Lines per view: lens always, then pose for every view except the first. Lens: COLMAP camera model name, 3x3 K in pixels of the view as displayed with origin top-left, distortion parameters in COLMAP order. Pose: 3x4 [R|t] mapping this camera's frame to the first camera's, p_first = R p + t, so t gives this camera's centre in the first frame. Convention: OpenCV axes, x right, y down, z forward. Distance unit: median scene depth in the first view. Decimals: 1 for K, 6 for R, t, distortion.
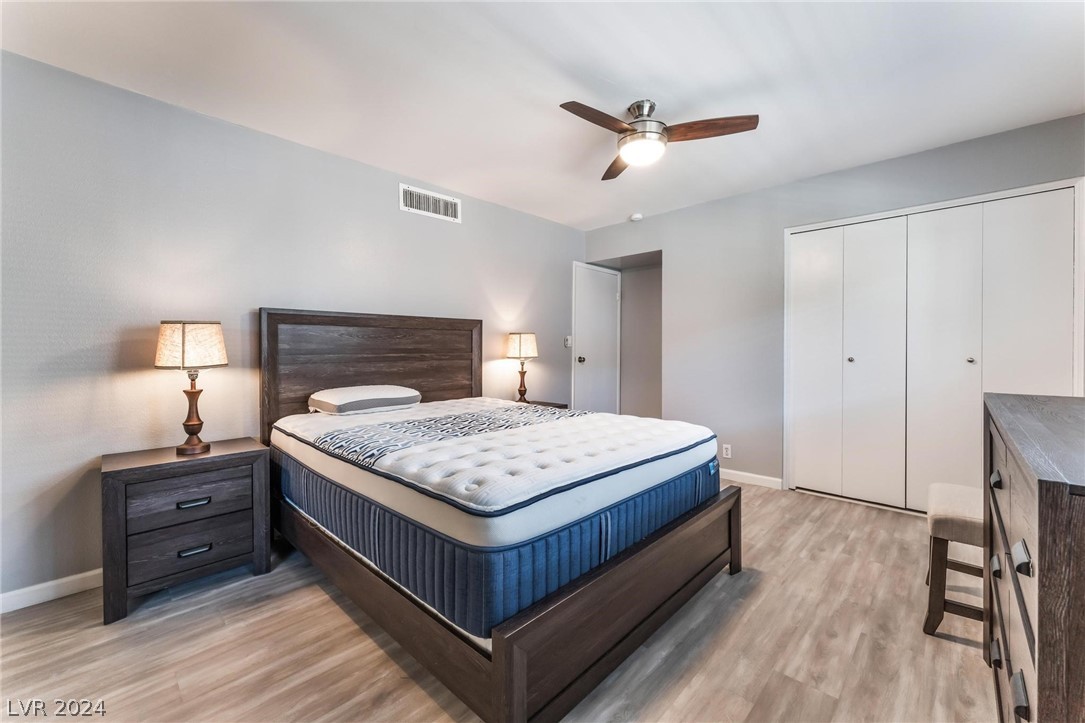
lens RADIAL K [[447.2, 0, 543.2], [0, 447.2, 350.7], [0, 0, 1]] dist [-0.002442, -0.000186]
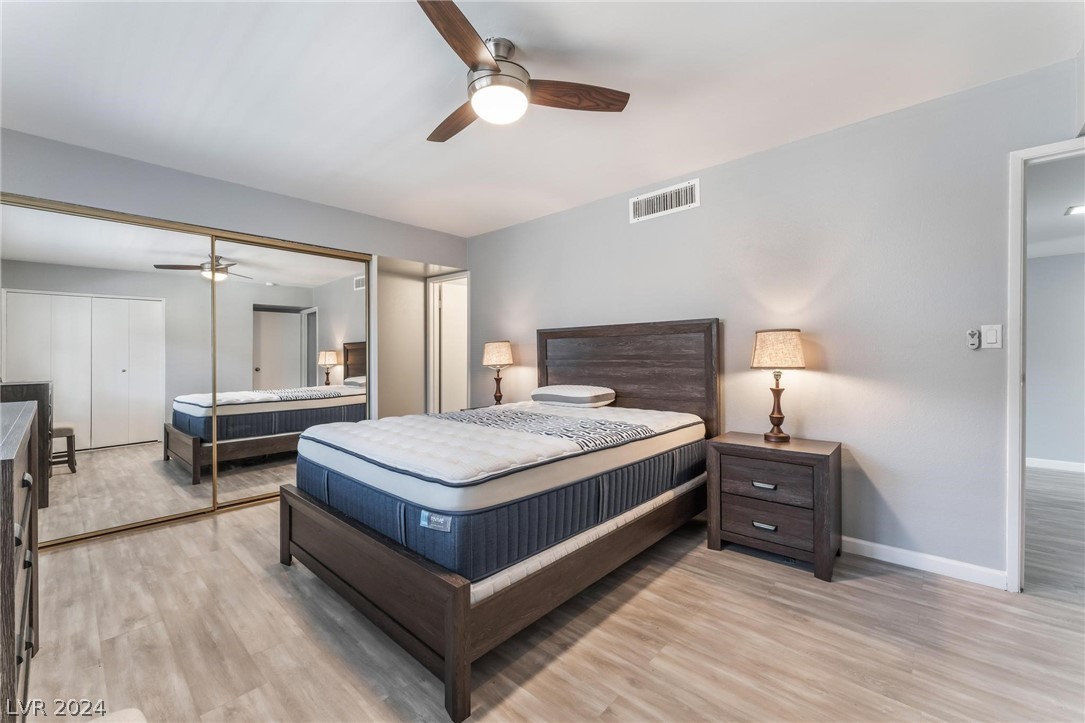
lens RADIAL K [[456.3, 0, 557.4], [0, 456.3, 357.9], [0, 0, 1]] dist [-0.000469, -0.000077]
pose [[0.008138, 0.010585, -0.999911, 0.946018], [0.004241, 0.999935, 0.010620, -0.012166], [0.999958, -0.004327, 0.008092, 1.012409]]
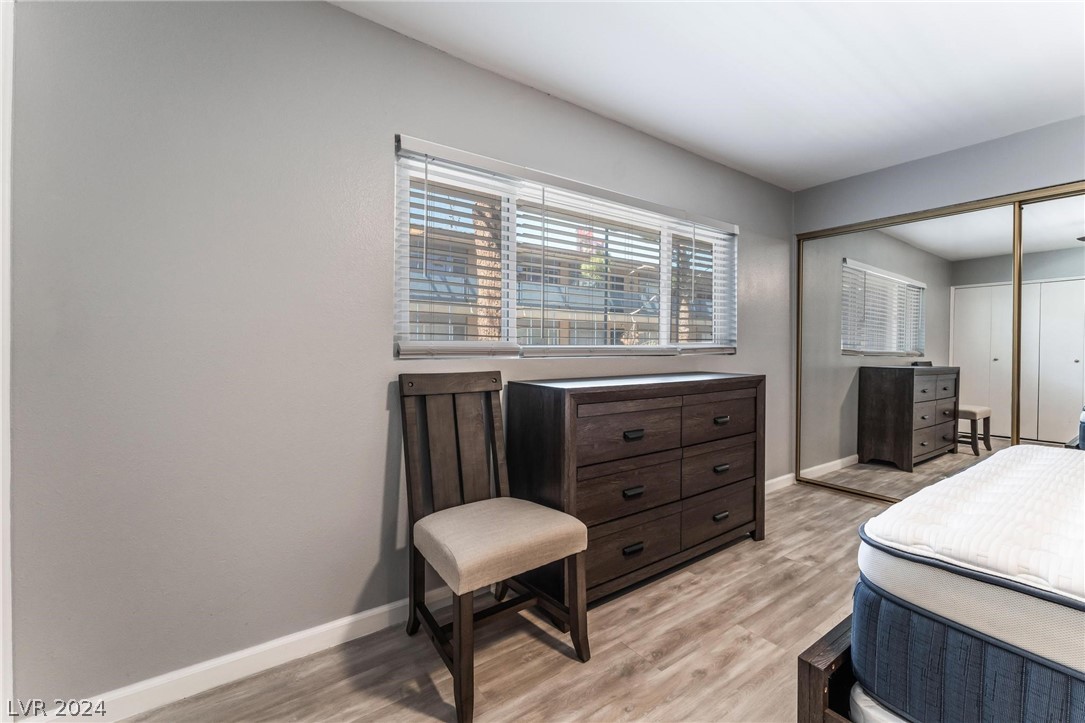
lens RADIAL K [[440.6, 0, 516.3], [0, 440.6, 344.5], [0, 0, 1]] dist [-0.000496, -0.000063]
pose [[-0.968710, 0.003865, 0.248163, 0.541301], [0.003579, 0.999992, -0.001605, -0.011338], [-0.248168, -0.000666, -0.968717, 1.344775]]
